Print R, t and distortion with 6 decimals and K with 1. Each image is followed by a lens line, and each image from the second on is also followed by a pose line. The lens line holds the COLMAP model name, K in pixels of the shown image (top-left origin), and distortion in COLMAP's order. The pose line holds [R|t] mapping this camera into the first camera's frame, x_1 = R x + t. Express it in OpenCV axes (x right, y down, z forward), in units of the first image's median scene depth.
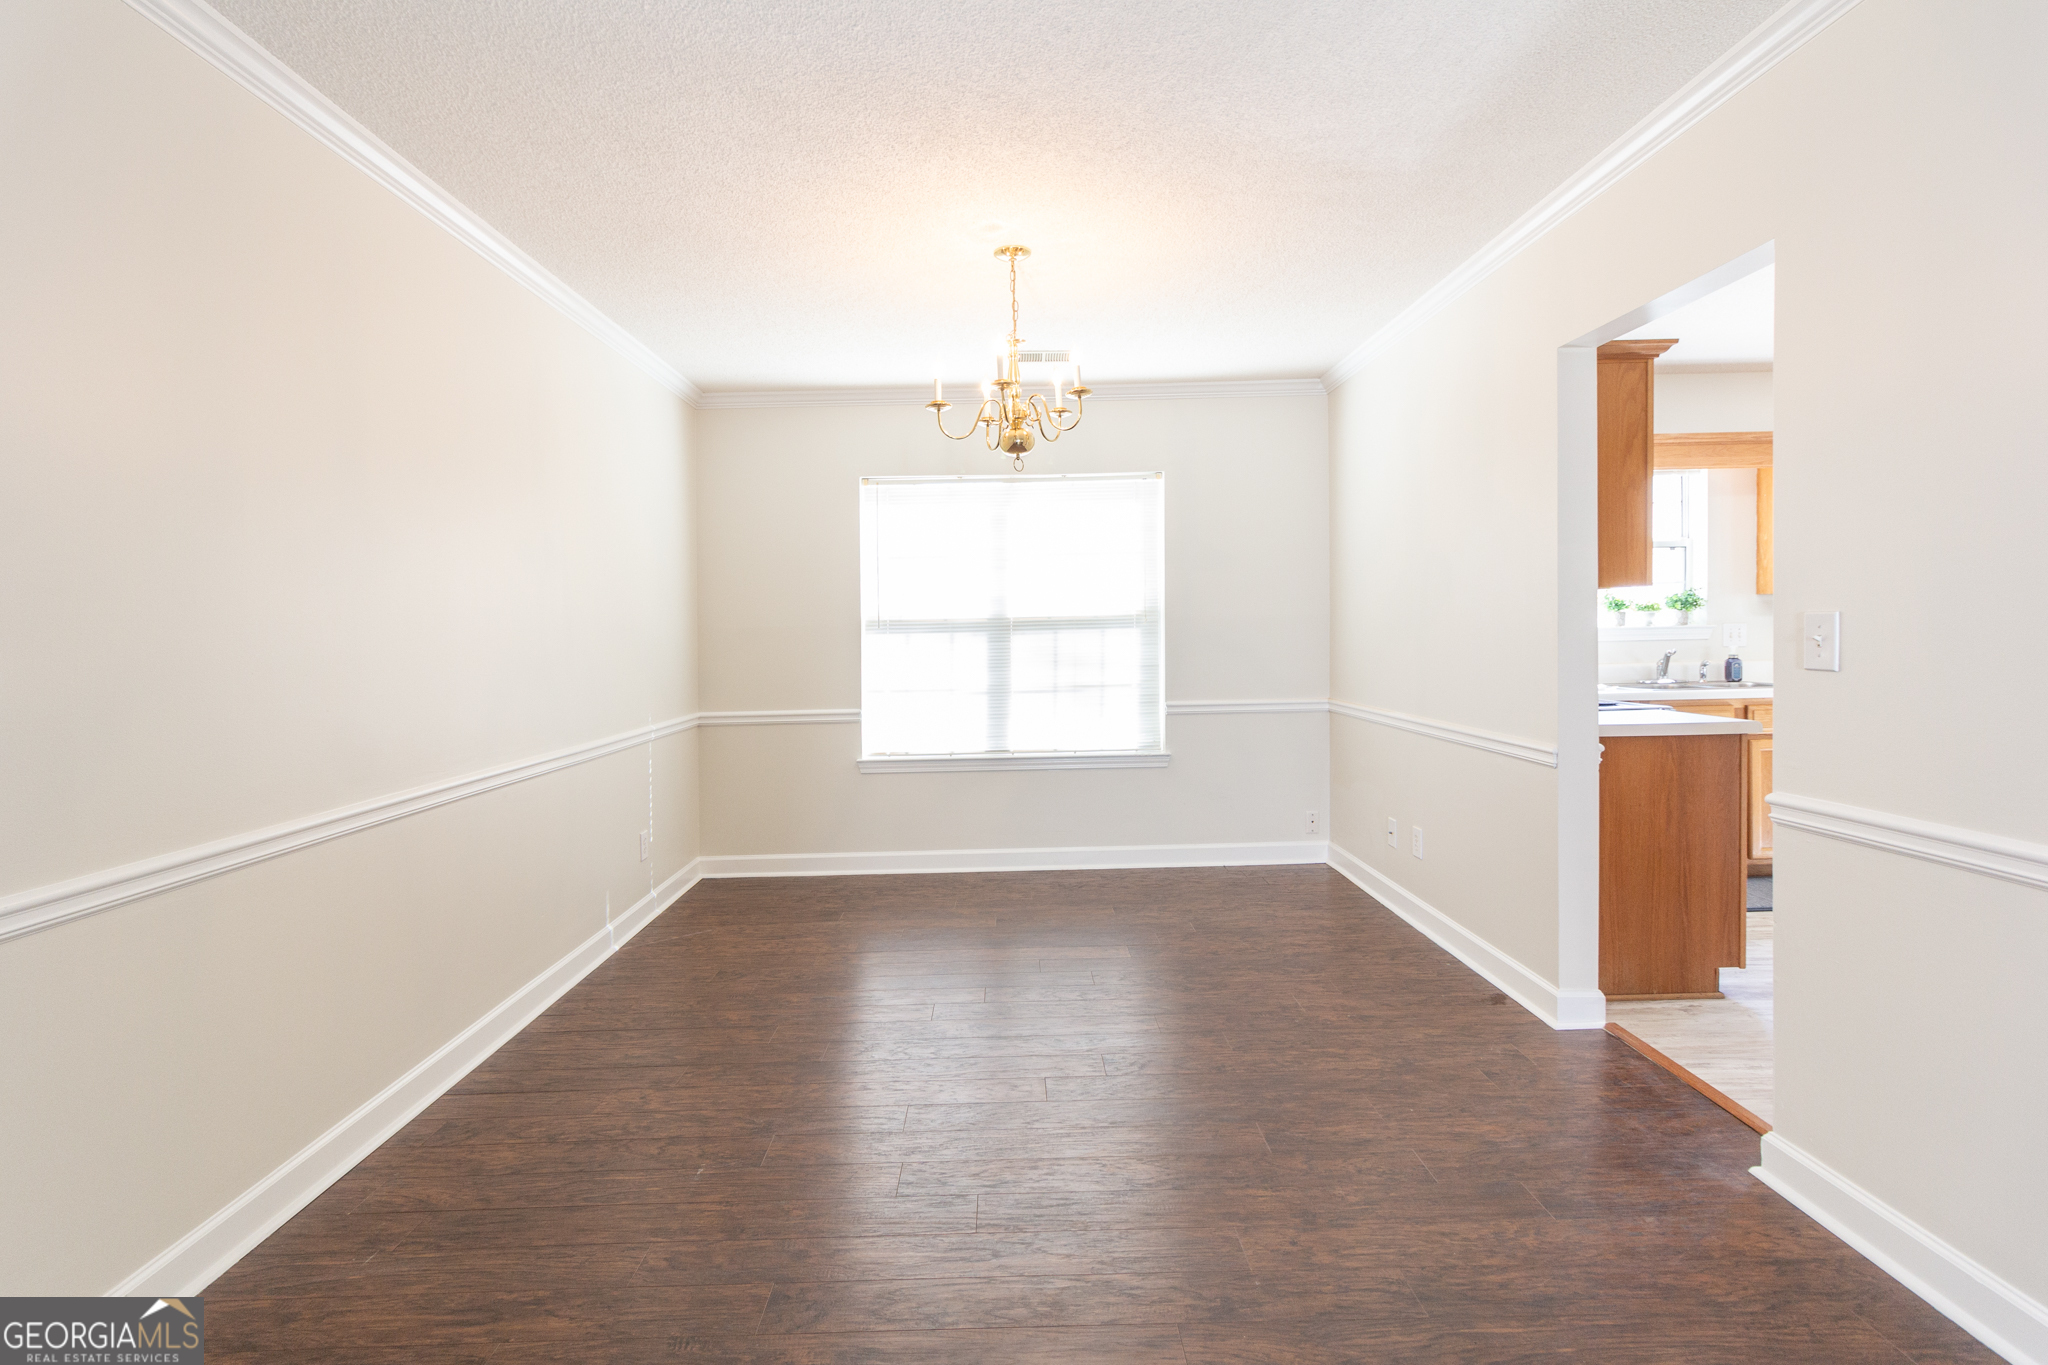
lens RADIAL K [[955.8, 0, 1011.2], [0, 955.8, 657.0], [0, 0, 1]] dist [-0.000952, 0.000009]
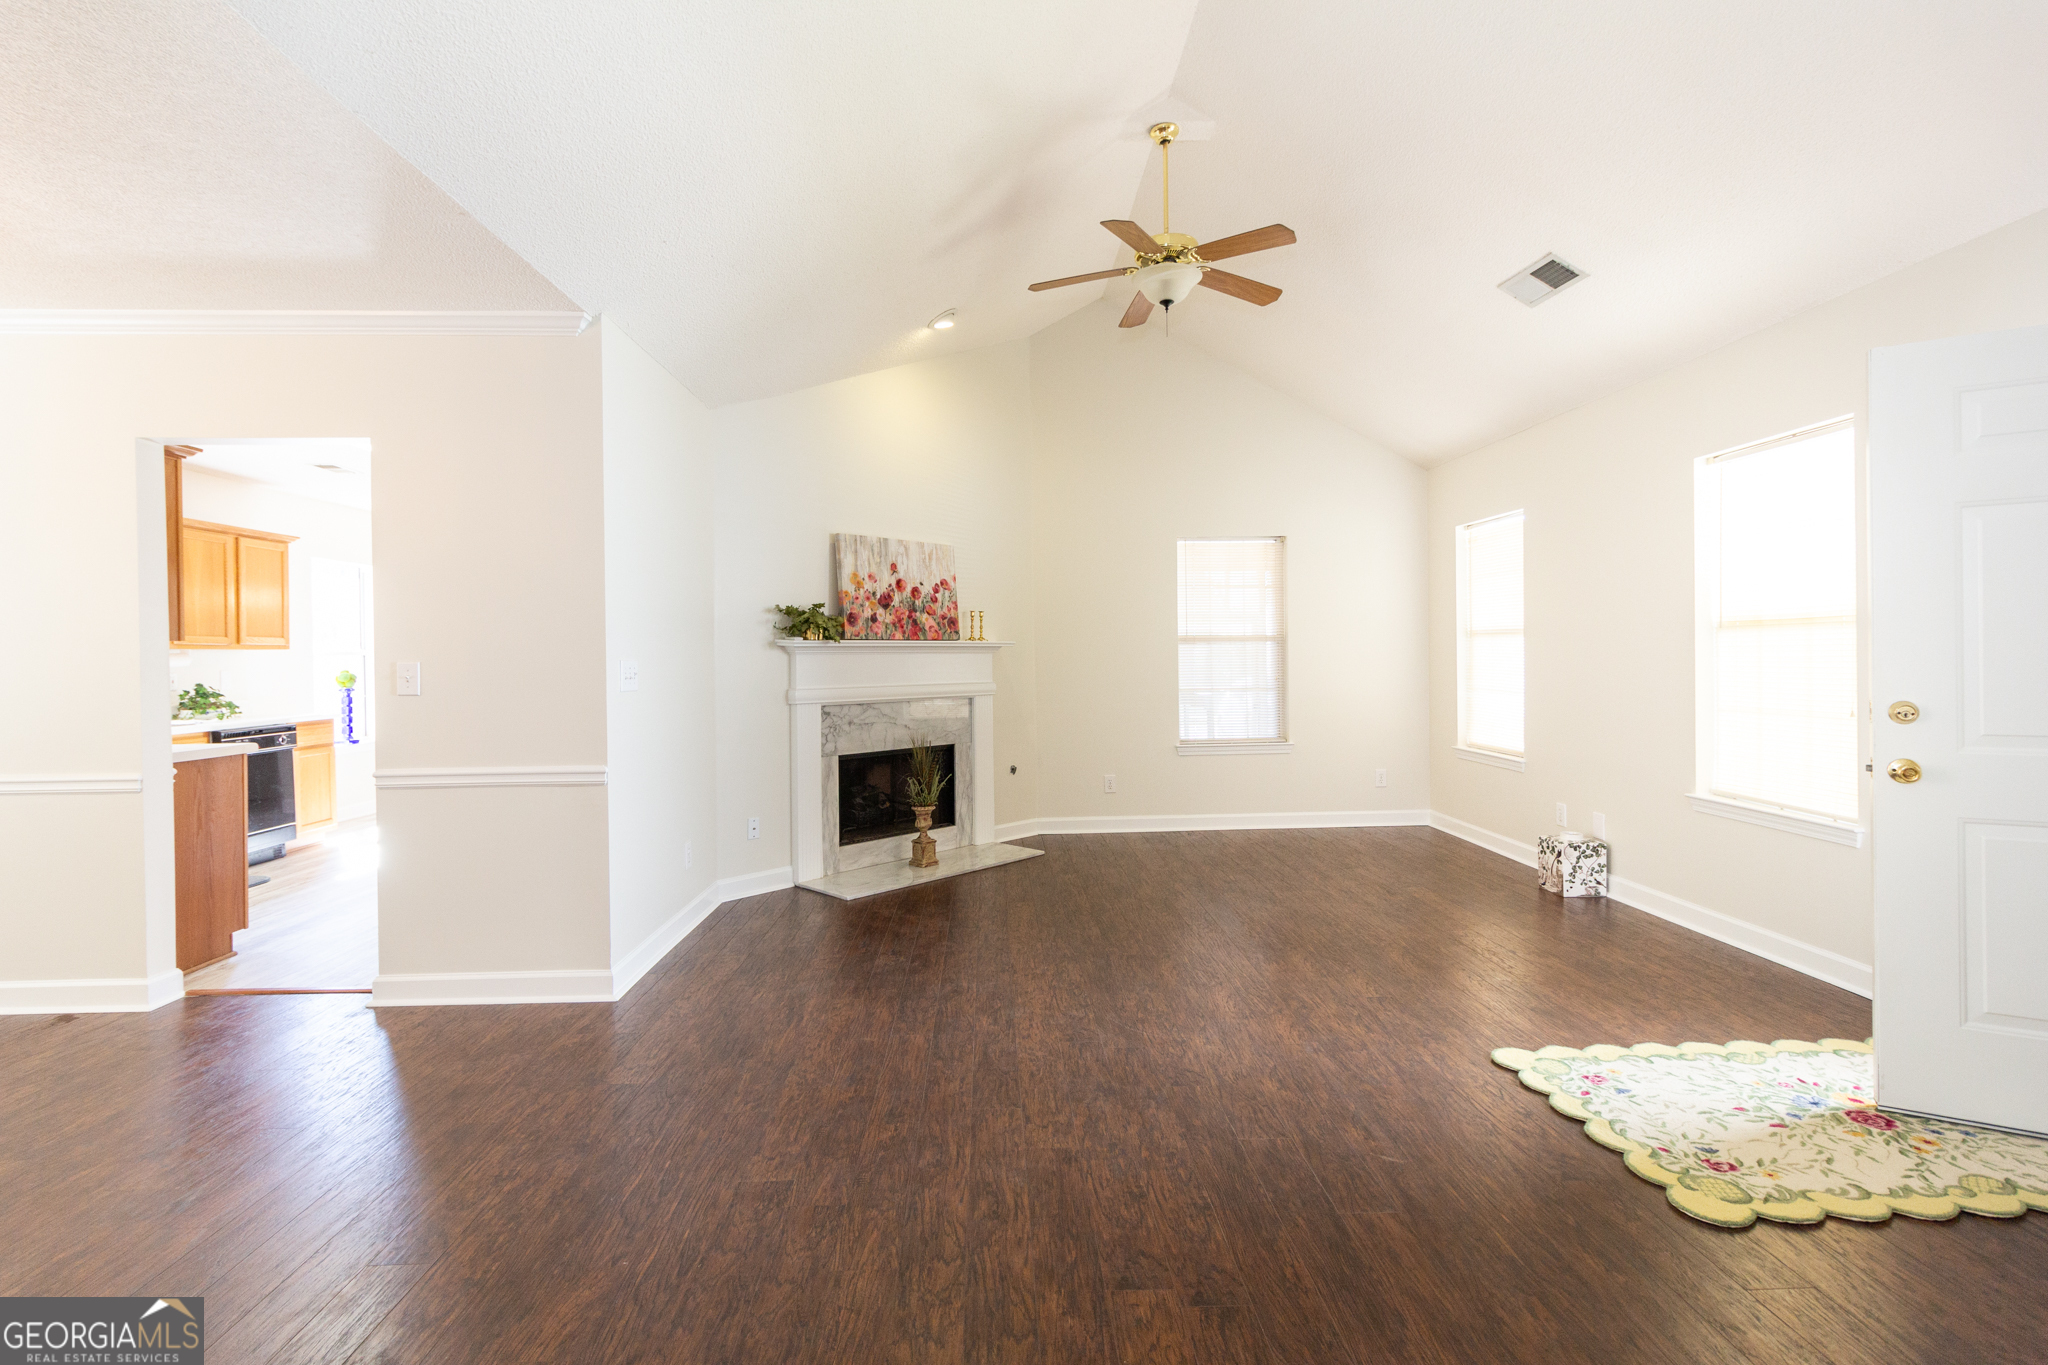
lens RADIAL K [[955.3, 0, 1011.3], [0, 955.3, 637.0], [0, 0, 1]] dist [0.003824, 0.000658]
pose [[-0.023605, 0.040690, 0.998893, -0.404643], [0.040599, 0.998386, -0.039710, 0.010428], [-0.998897, 0.039616, -0.025219, -0.033003]]
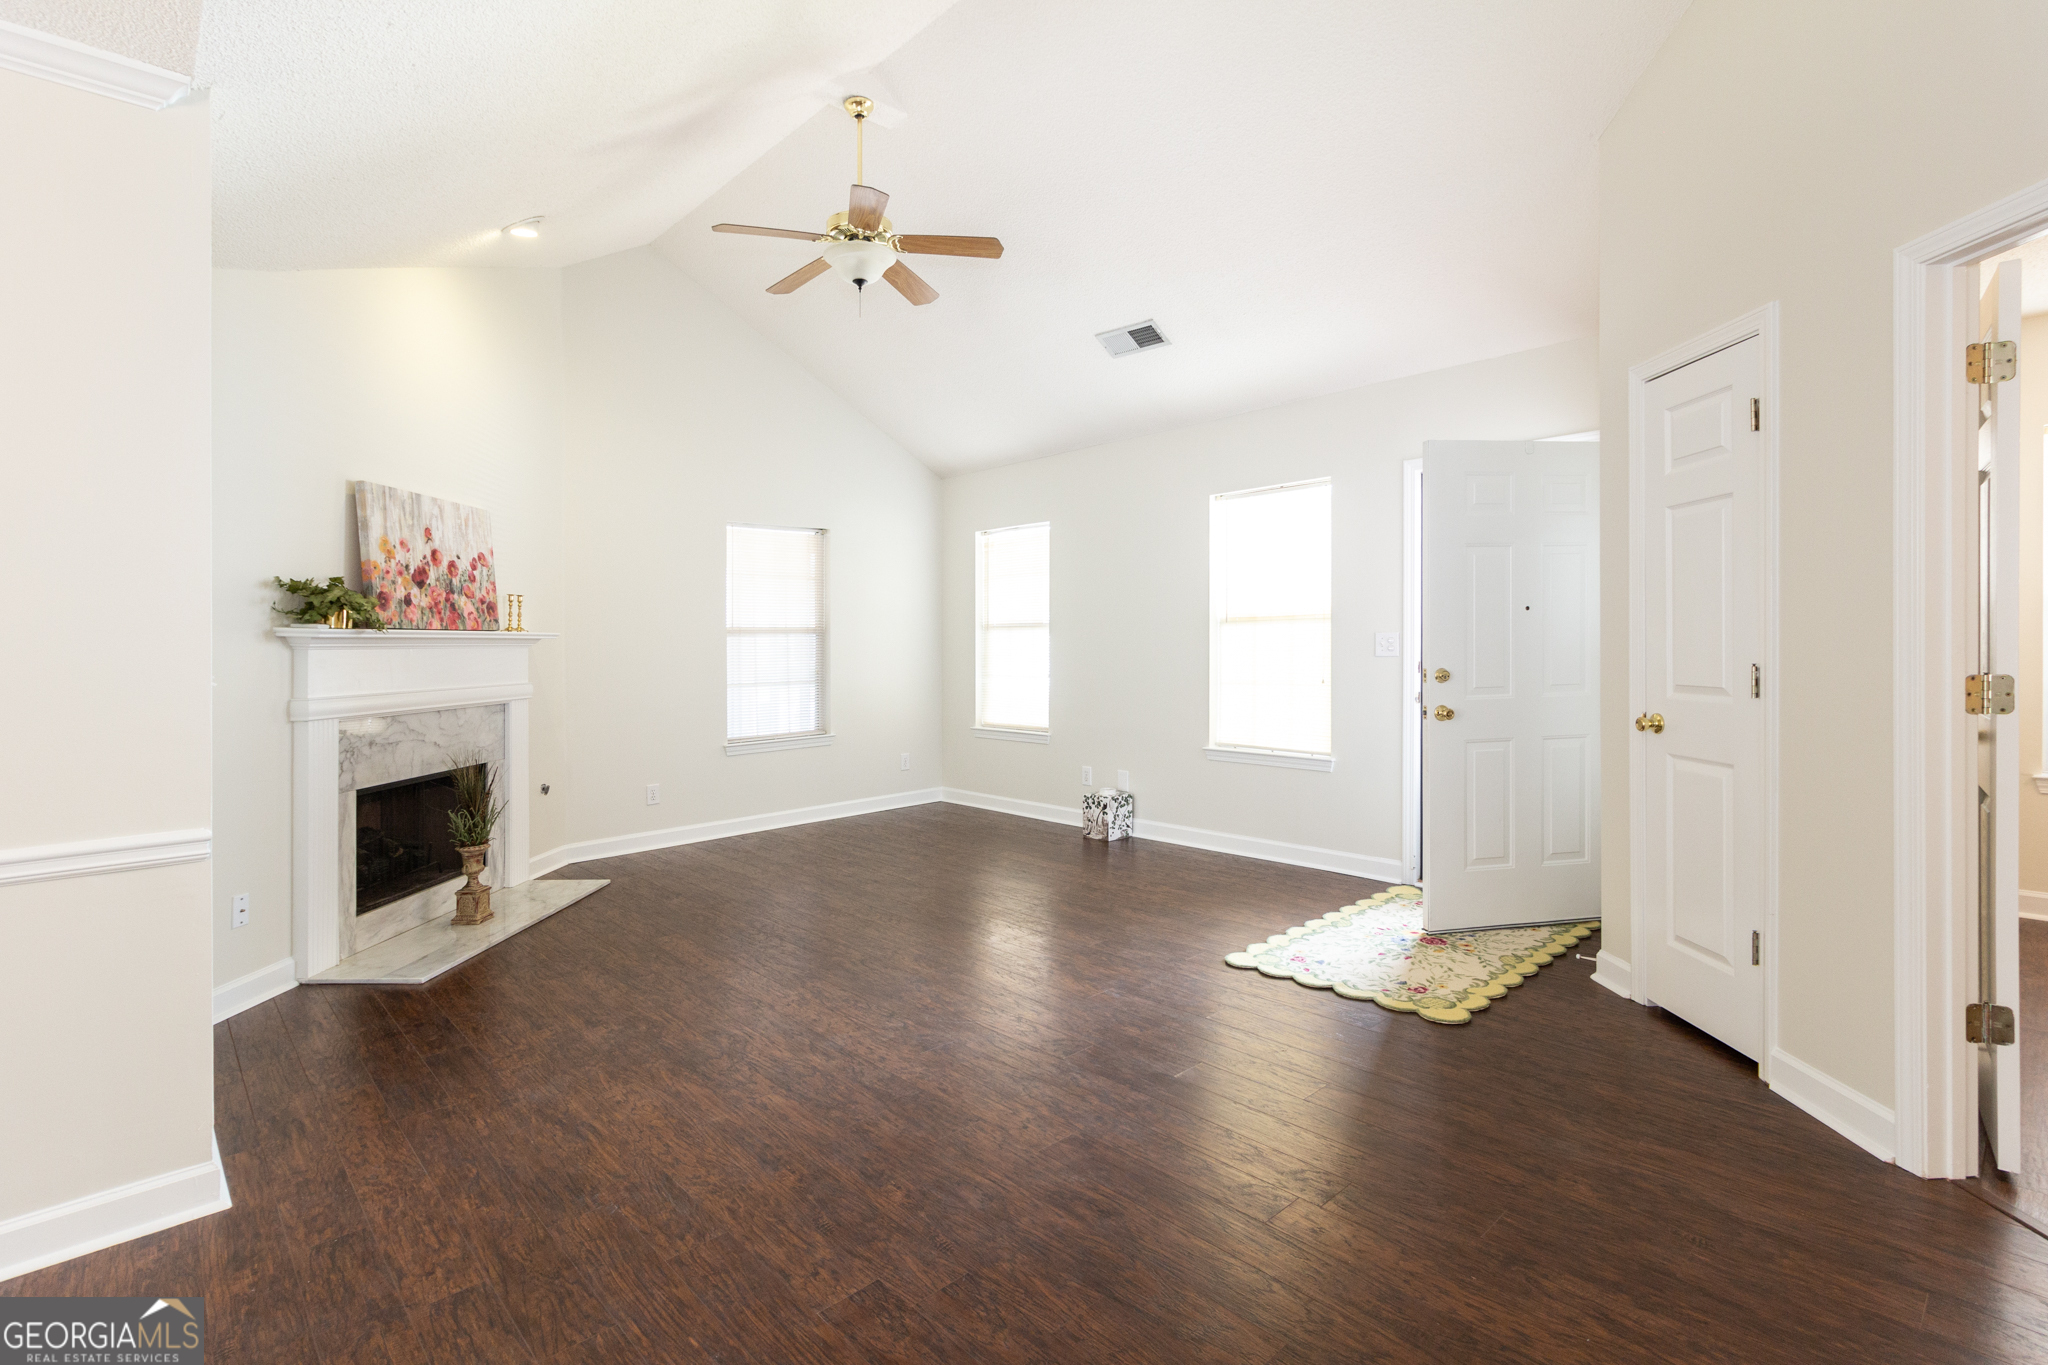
lens RADIAL K [[966.6, 0, 1021.7], [0, 966.6, 630.3], [0, 0, 1]] dist [0.000060, 0.000393]
pose [[-0.675962, 0.042377, 0.735717, -0.254752], [0.054117, 0.998504, -0.007791, -0.001290], [-0.734947, 0.034548, -0.677244, 0.292371]]
